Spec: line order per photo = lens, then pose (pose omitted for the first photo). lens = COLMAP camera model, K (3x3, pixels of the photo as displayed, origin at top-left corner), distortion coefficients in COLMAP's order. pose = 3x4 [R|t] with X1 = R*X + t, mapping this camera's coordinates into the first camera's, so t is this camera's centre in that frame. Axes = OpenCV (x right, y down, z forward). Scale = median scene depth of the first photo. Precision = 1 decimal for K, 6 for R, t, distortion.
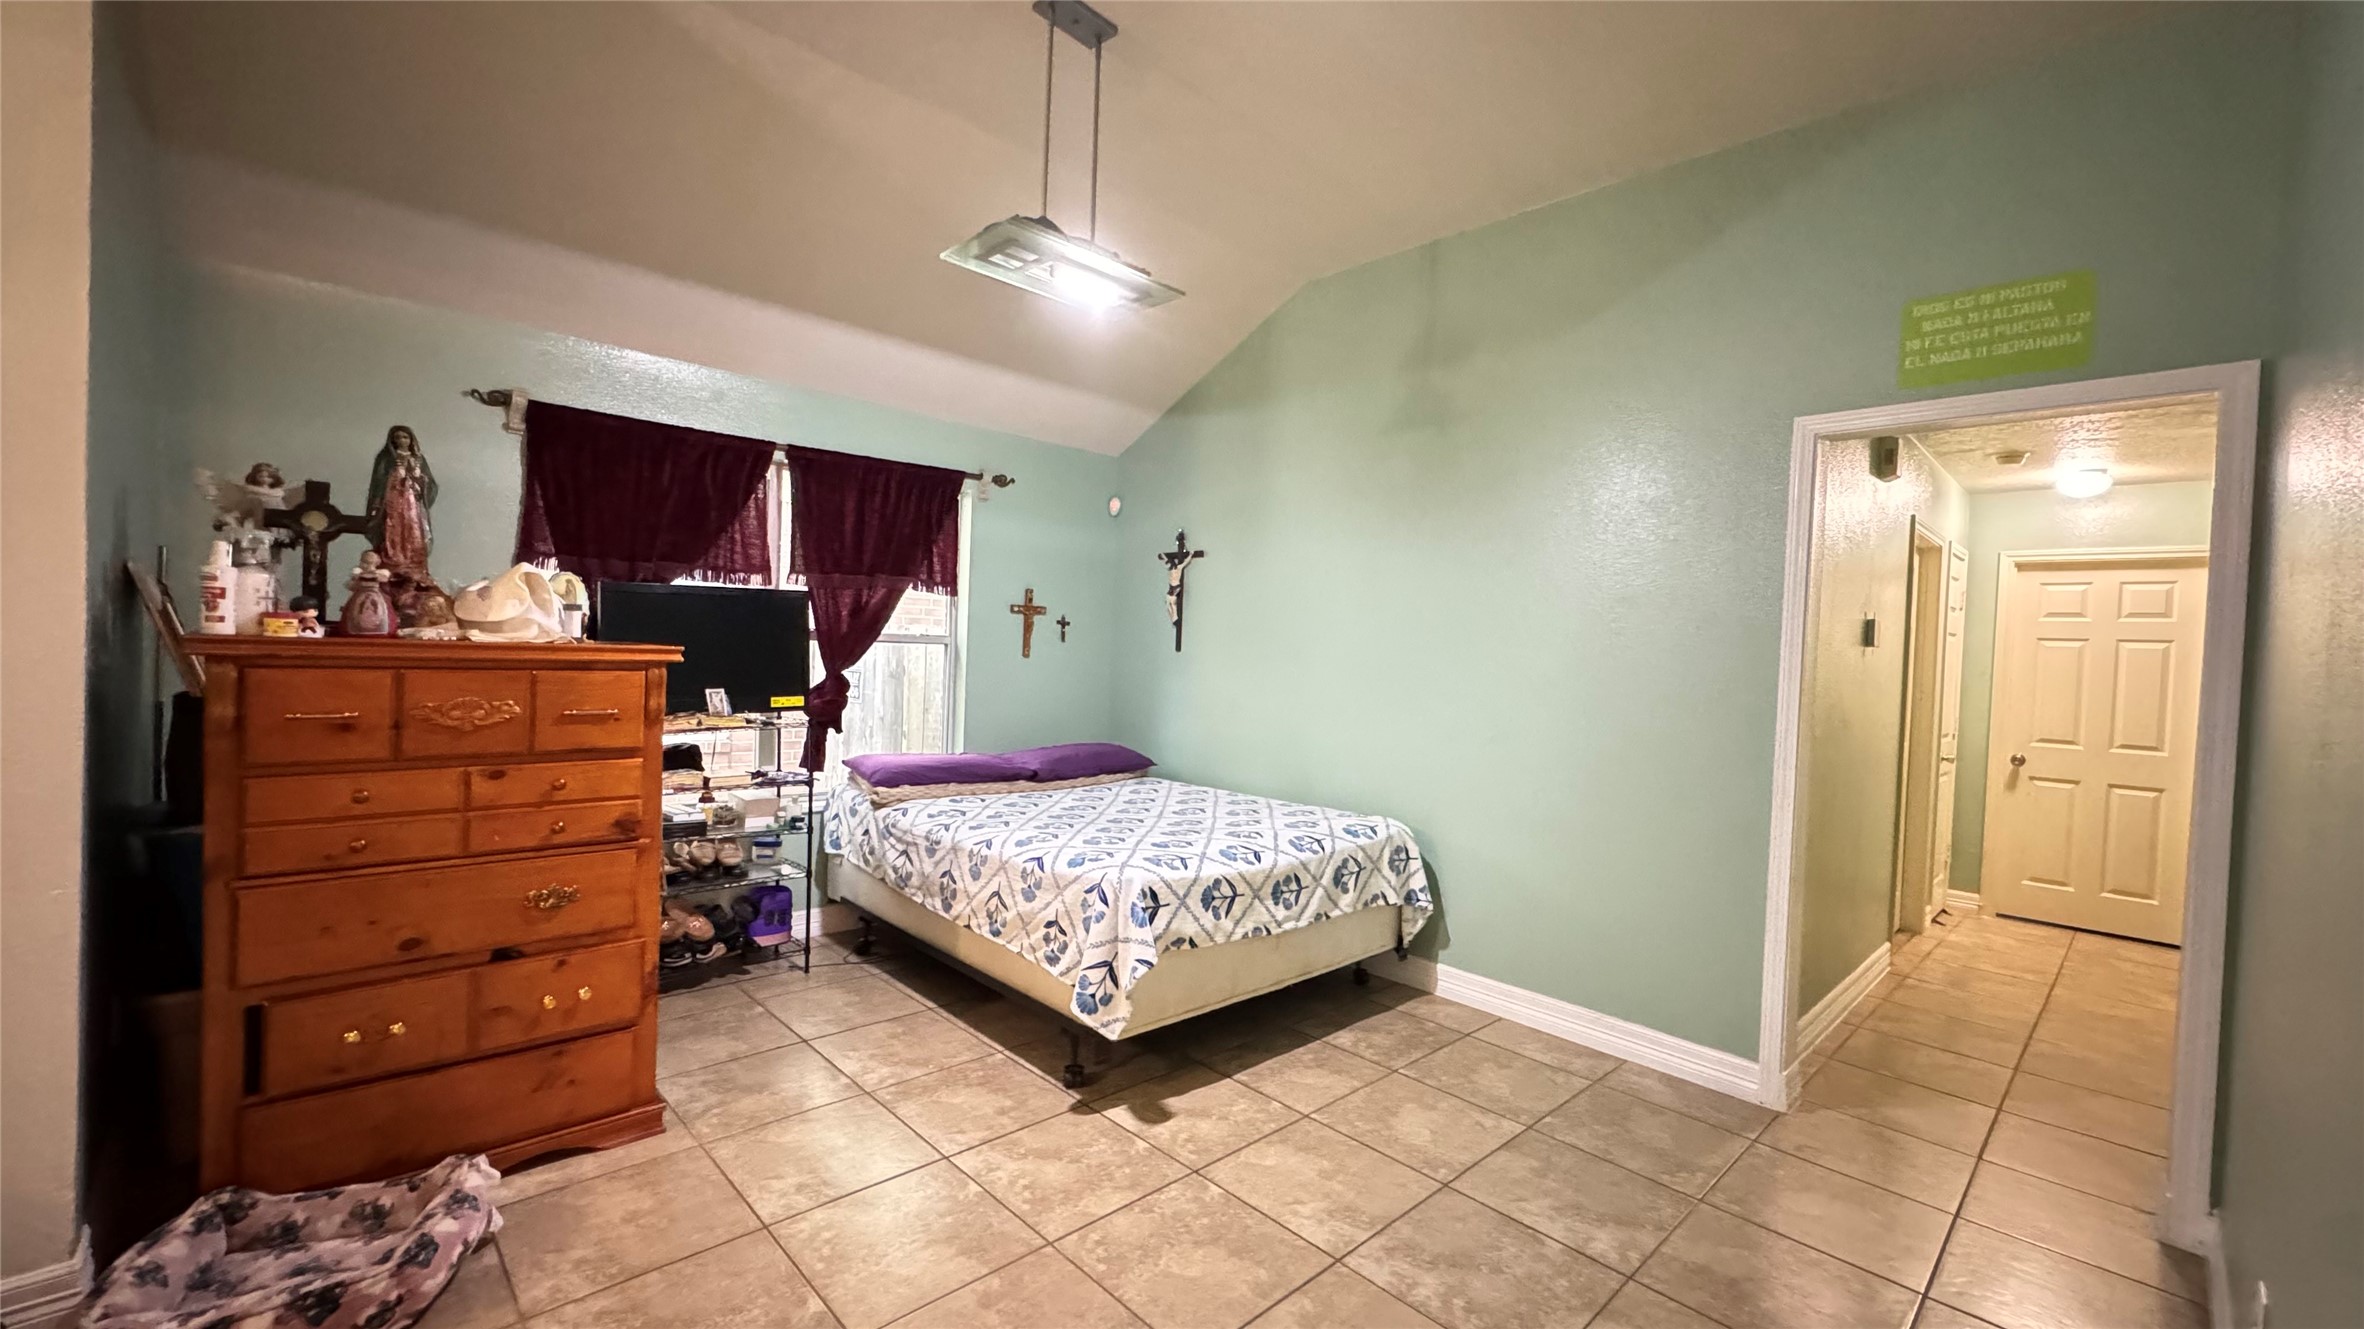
lens RADIAL K [[936.4, 0, 1183.8], [0, 936.4, 658.7], [0, 0, 1]] dist [-0.002664, -0.000103]
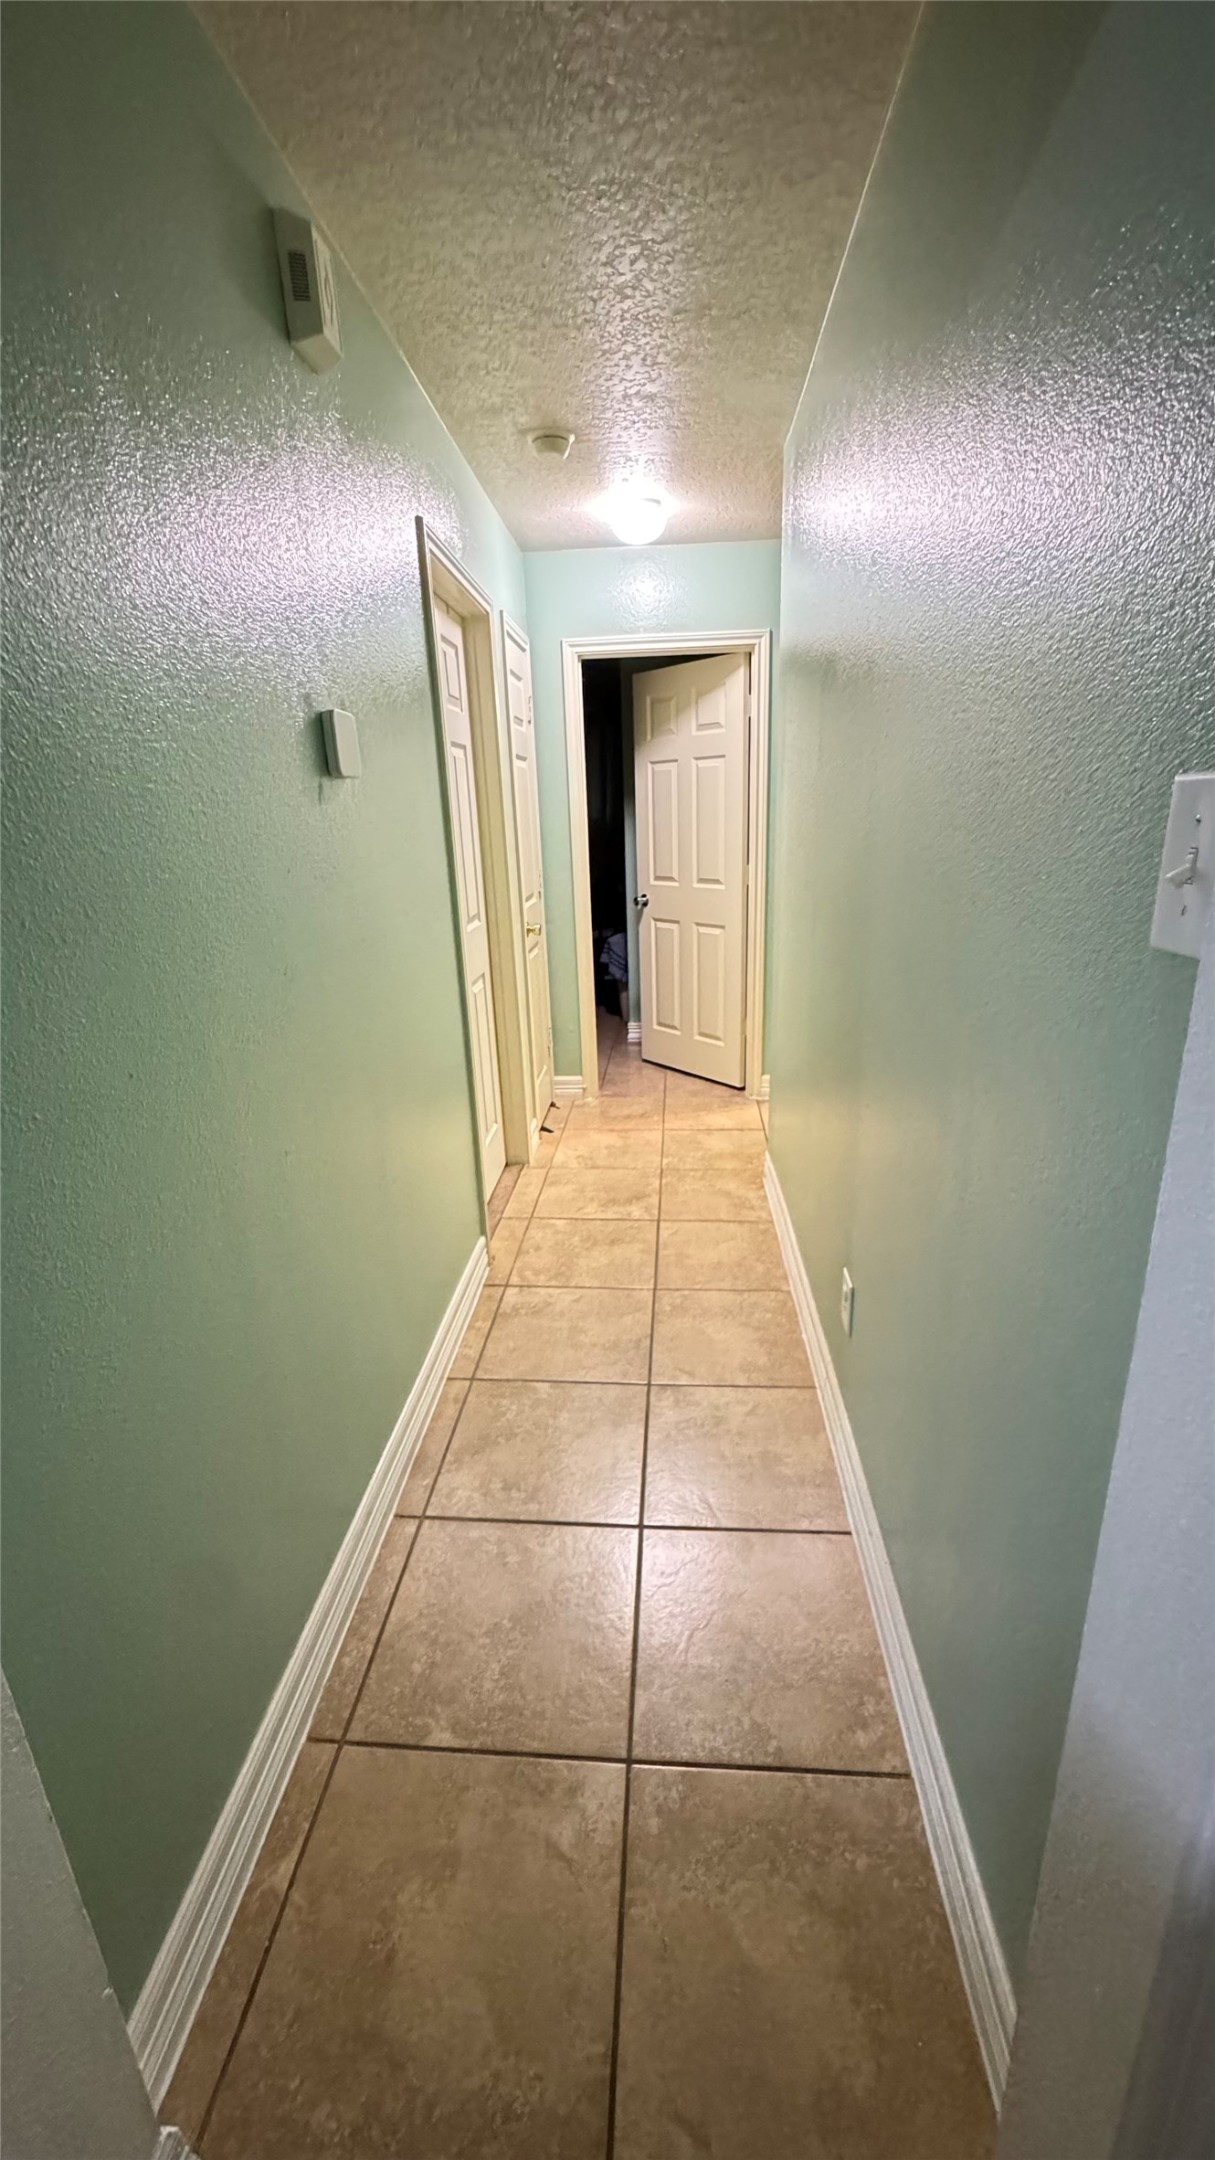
lens RADIAL K [[855.6, 0, 607.5], [0, 855.6, 1080.0], [0, 0, 1]] dist [-0.002664, -0.000103]
pose [[0.734728, -0.274995, 0.620123, 0.439022], [0.079666, 0.942800, 0.323699, 0.001072], [-0.673668, -0.188428, 0.714610, 0.484823]]
